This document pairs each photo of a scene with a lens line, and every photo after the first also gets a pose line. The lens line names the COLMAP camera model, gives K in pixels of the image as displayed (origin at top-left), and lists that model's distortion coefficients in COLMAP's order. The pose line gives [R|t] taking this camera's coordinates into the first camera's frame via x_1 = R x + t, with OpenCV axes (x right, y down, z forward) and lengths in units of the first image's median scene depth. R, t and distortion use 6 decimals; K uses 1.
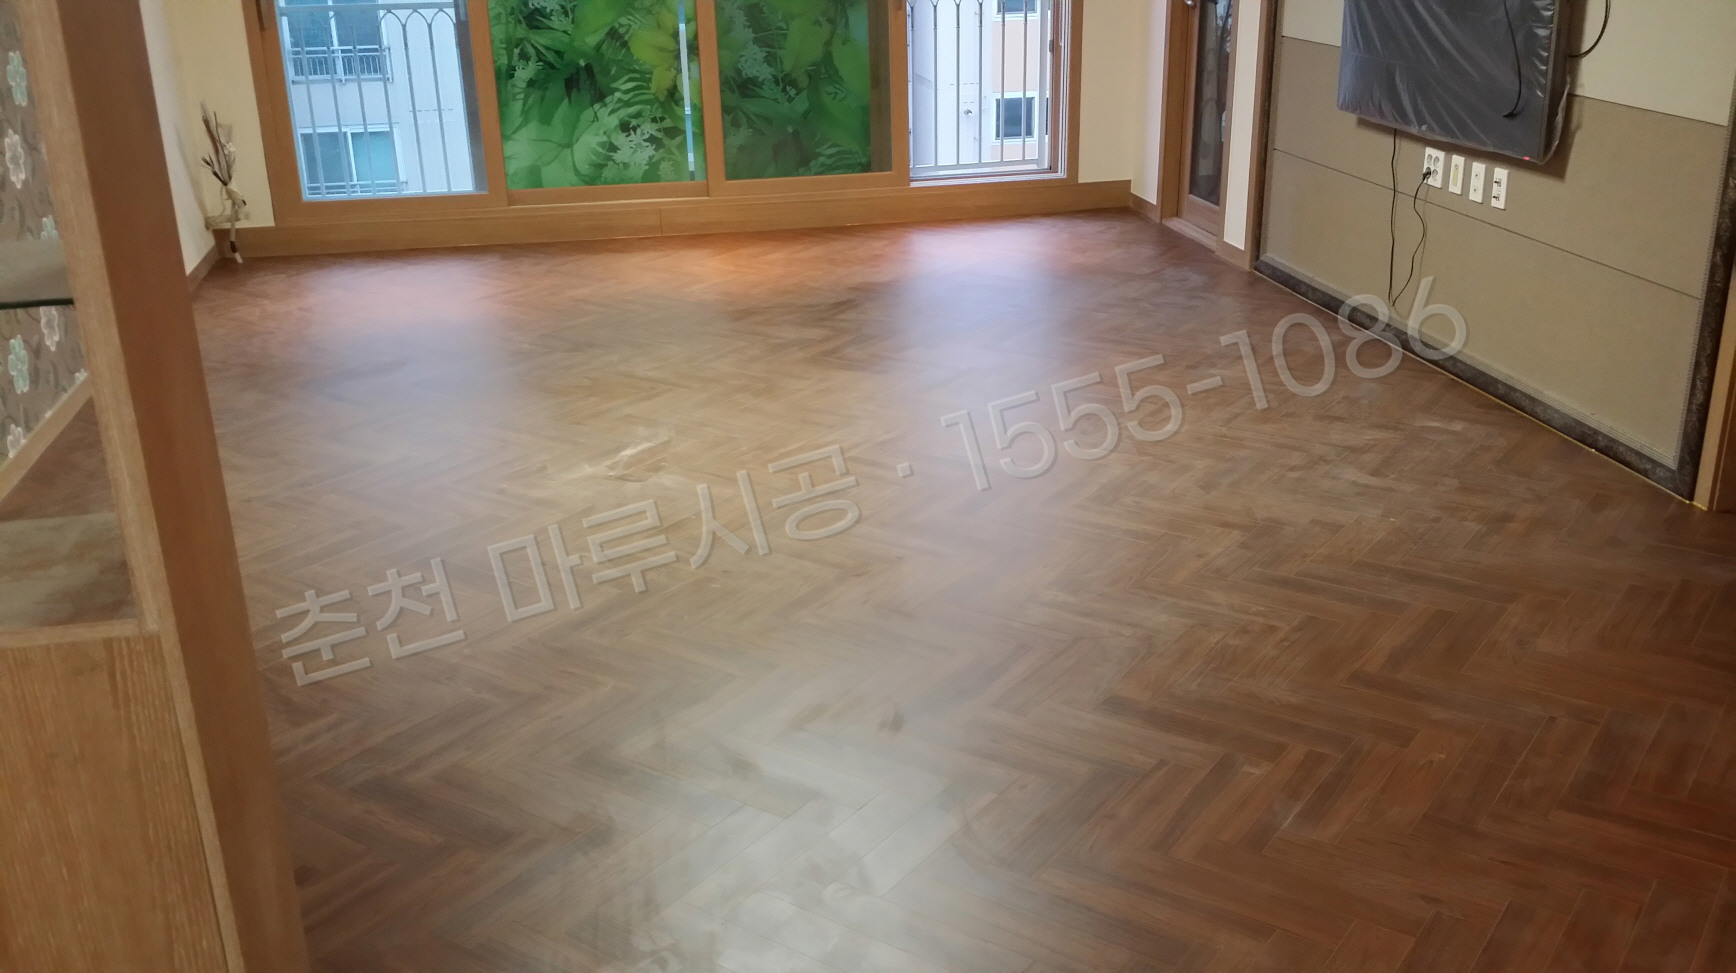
lens RADIAL K [[1624.8, 0, 868.0], [0, 1624.8, 486.5], [0, 0, 1]] dist [0.133767, -0.358884]
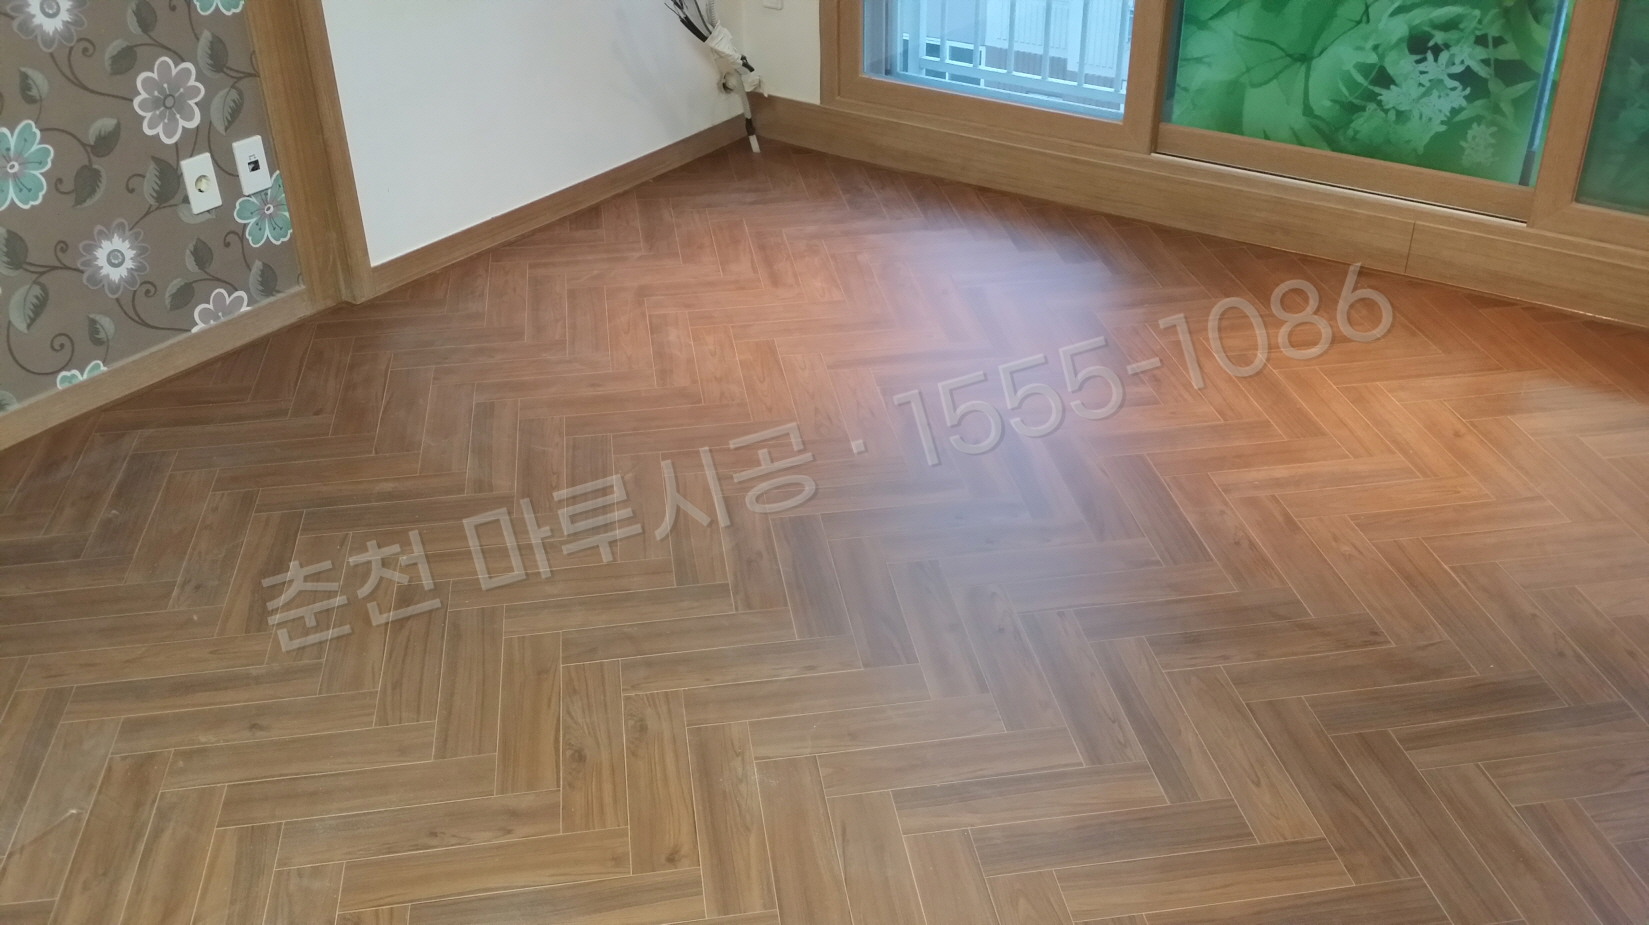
lens RADIAL K [[1543.4, 0, 824.5], [0, 1543.4, 462.5], [0, 0, 1]] dist [0.133767, -0.358884]
pose [[0.697381, 0.365583, -0.616448, 0.067611], [-0.247776, 0.930065, 0.271266, -0.184973], [0.672508, -0.036434, 0.739193, 0.517653]]
